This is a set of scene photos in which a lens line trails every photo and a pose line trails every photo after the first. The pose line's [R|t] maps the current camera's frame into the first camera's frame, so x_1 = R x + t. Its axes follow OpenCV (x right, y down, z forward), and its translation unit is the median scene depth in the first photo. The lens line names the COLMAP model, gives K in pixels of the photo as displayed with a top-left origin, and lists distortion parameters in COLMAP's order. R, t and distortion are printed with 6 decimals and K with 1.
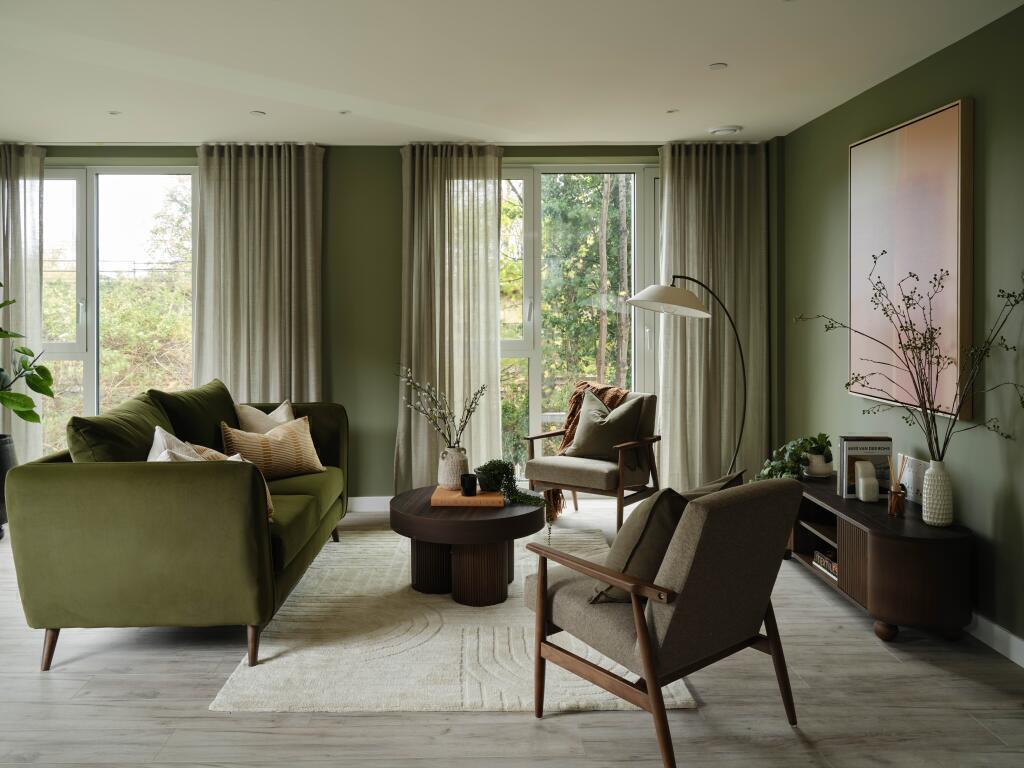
lens RADIAL K [[775.0, 0, 512.1], [0, 775.0, 363.4], [0, 0, 1]] dist [0.070145, -0.109152]
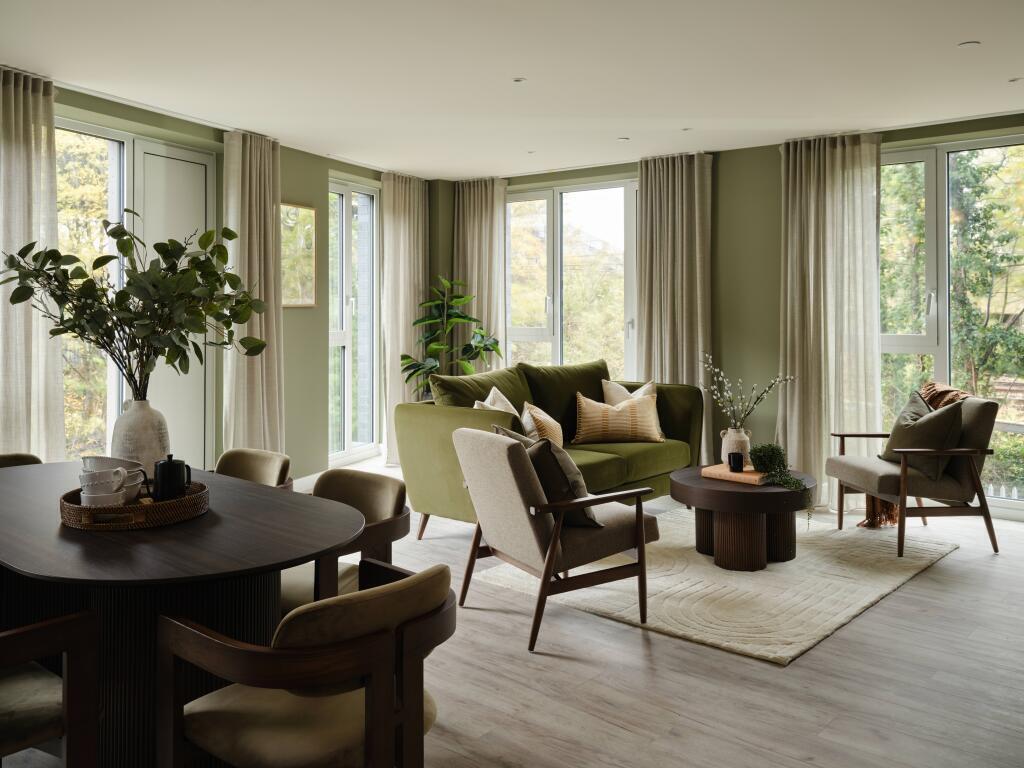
lens RADIAL K [[862.7, 0, 512.0], [0, 862.7, 384.0], [0, 0, 1]] dist [0.003671, 0.007281]
pose [[0.756914, 0.065563, -0.650218, 0.354656], [-0.049682, 0.997848, 0.042781, 0.004754], [0.651624, -0.000077, 0.758542, -0.091716]]
